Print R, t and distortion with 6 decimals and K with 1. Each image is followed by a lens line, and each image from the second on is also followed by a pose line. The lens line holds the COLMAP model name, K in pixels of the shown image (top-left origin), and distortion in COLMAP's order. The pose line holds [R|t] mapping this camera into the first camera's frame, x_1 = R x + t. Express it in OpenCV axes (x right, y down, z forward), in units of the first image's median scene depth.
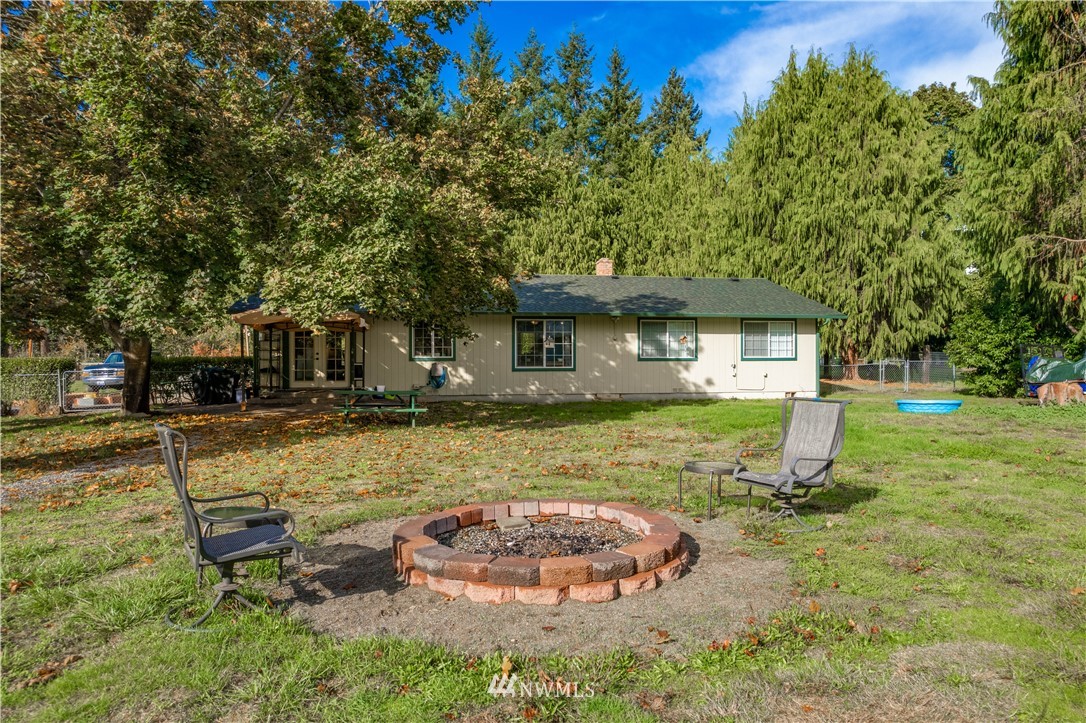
lens RADIAL K [[694.4, 0, 543.0], [0, 694.4, 365.3], [0, 0, 1]] dist [-0.074146, 0.065484]
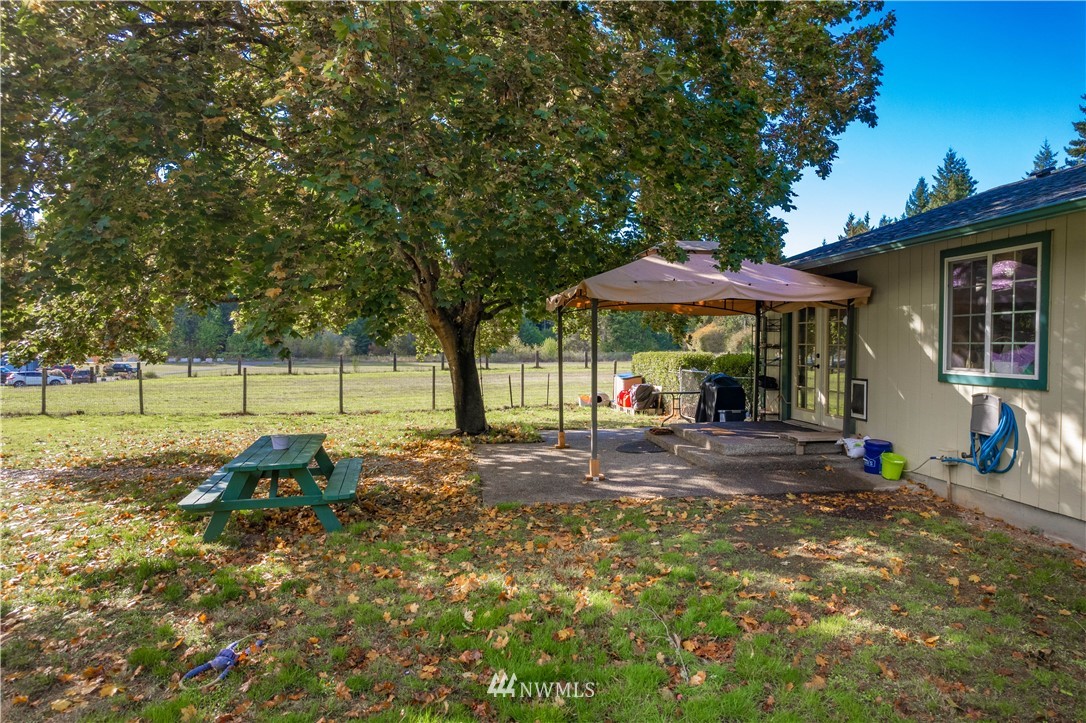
lens RADIAL K [[694.4, 0, 543.0], [0, 694.4, 365.3], [0, 0, 1]] dist [-0.074146, 0.065484]
pose [[-0.045966, 0.037203, -0.998250, 0.154889], [-0.003332, 0.999295, 0.037395, -0.025502], [0.998937, 0.005045, -0.045810, 0.764440]]
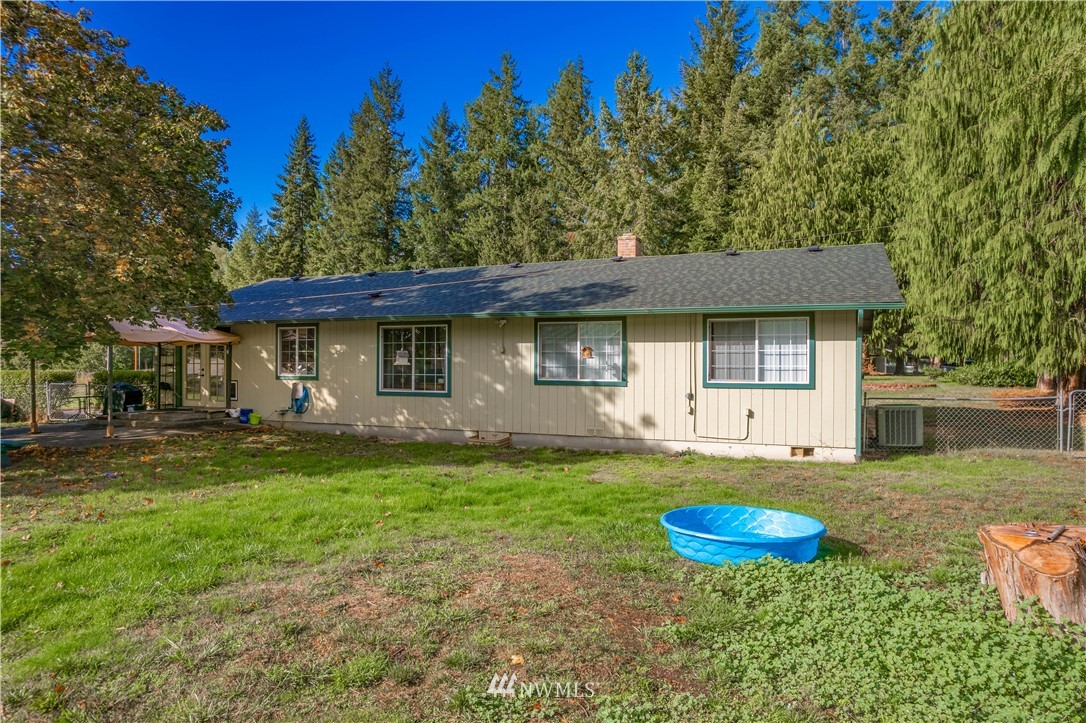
lens RADIAL K [[694.4, 0, 543.0], [0, 694.4, 365.3], [0, 0, 1]] dist [-0.074146, 0.065484]
pose [[0.841726, 0.008154, -0.539843, 0.496978], [-0.008204, 0.999964, 0.002312, -0.026253], [0.539842, 0.002482, 0.841763, 0.445035]]
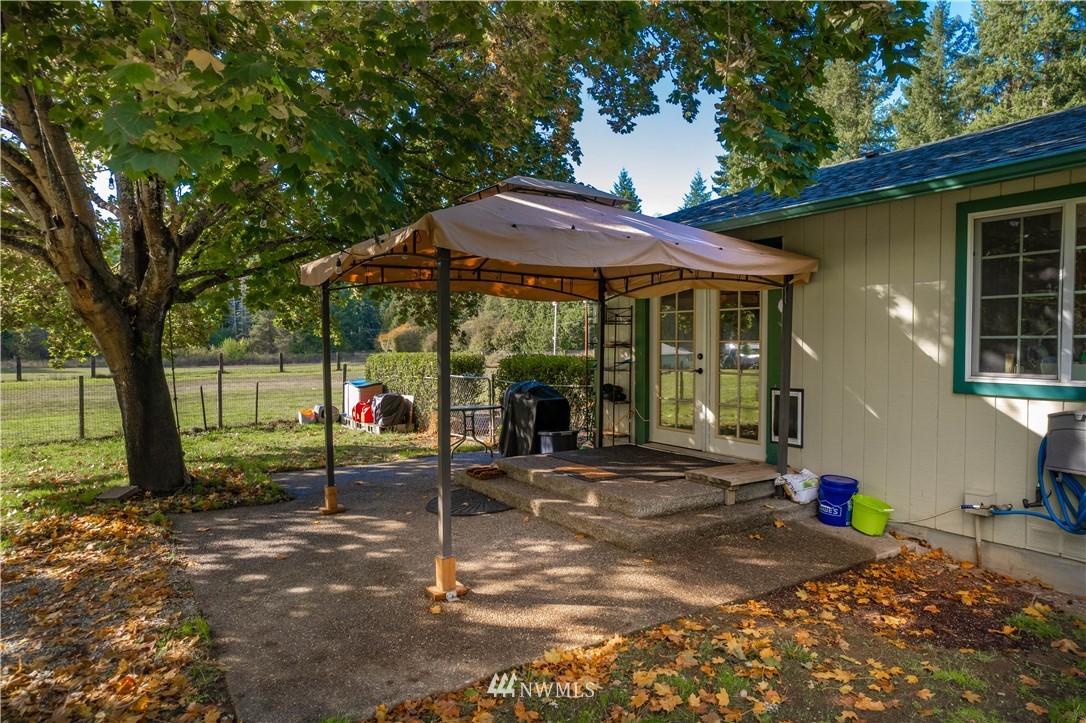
lens RADIAL K [[694.4, 0, 543.0], [0, 694.4, 365.3], [0, 0, 1]] dist [-0.074146, 0.065484]
pose [[0.386171, 0.033773, -0.921809, -0.025632], [-0.003753, 0.999379, 0.035043, -0.022676], [0.922420, -0.010073, 0.386057, 0.726015]]
